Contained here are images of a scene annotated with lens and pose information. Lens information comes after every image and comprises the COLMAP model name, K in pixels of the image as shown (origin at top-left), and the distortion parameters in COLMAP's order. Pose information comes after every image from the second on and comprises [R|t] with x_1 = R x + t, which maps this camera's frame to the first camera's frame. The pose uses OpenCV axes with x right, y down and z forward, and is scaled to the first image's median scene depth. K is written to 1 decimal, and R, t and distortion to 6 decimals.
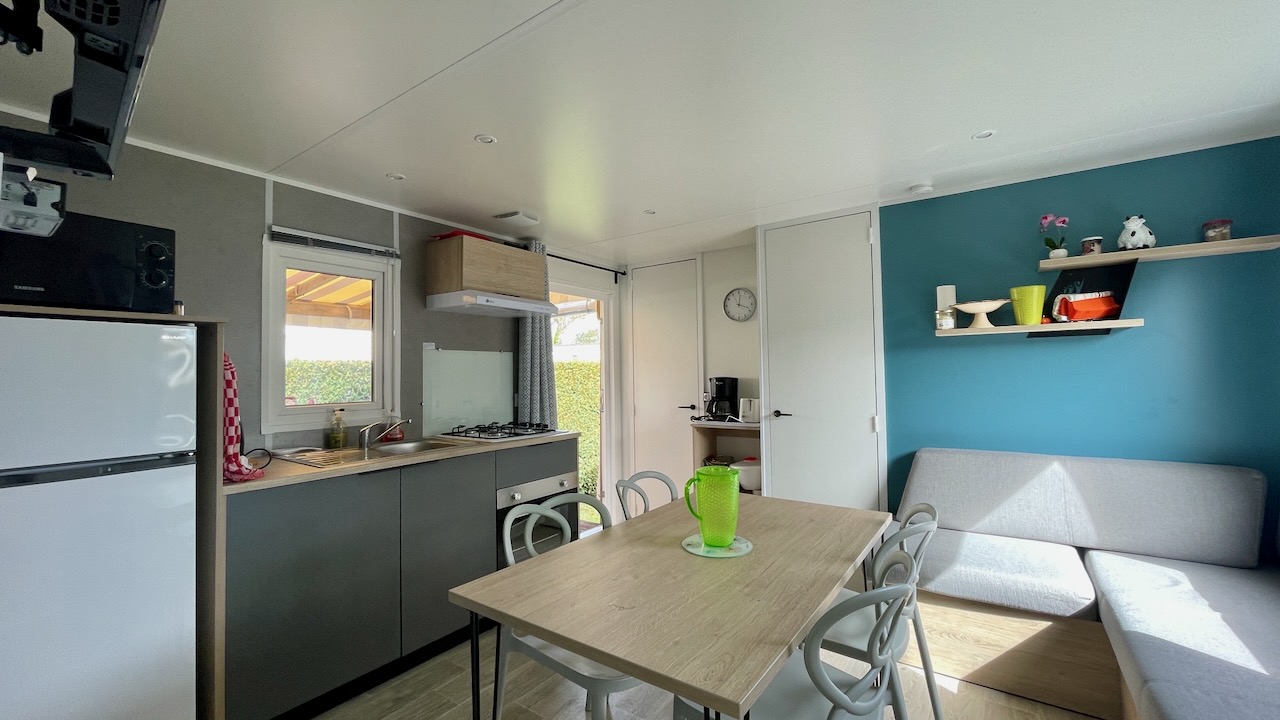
lens RADIAL K [[488.5, 0, 640.0], [0, 488.5, 360.0], [0, 0, 1]] dist [-0.001199, -0.000166]
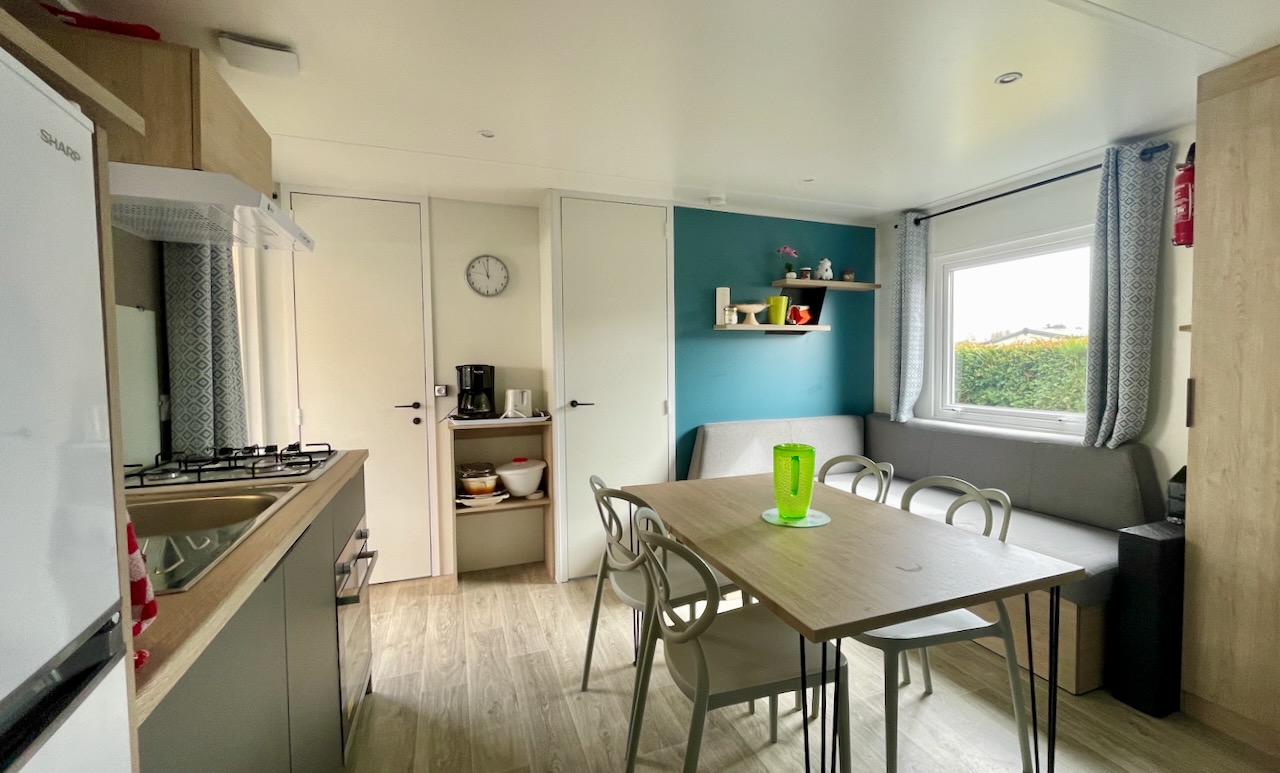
lens RADIAL K [[560.2, 0, 640.0], [0, 560.2, 386.5], [0, 0, 1]] dist [0.000290, 0.000004]
pose [[0.559656, -0.027210, 0.828278, -0.584252], [-0.022696, 0.998583, 0.048140, 0.027394], [-0.828414, -0.045741, 0.558245, 0.353272]]
